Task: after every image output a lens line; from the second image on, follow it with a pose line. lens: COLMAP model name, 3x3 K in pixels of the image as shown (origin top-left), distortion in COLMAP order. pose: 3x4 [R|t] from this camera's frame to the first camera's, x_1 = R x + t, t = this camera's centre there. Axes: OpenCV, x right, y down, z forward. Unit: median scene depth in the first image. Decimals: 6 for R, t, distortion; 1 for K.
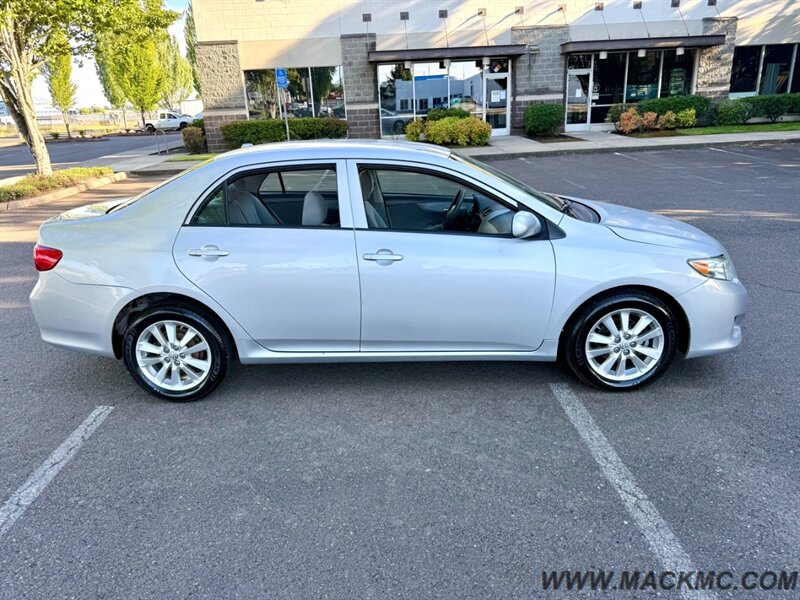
lens RADIAL K [[556.8, 0, 400.0], [0, 556.8, 300.0], [0, 0, 1]] dist [0.009020, -0.022241]
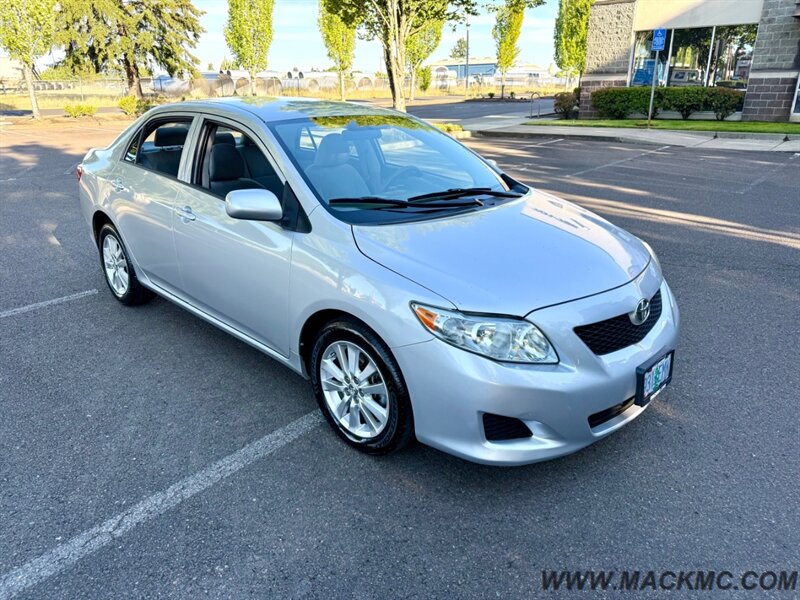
lens RADIAL K [[563.4, 0, 404.6], [0, 563.4, 300.5], [0, 0, 1]] dist [-0.001923, -0.002595]
pose [[0.733688, 0.273814, -0.621874, 0.119914], [-0.241539, 0.960534, 0.137961, -0.020956], [0.635107, 0.048986, 0.770870, 0.060917]]
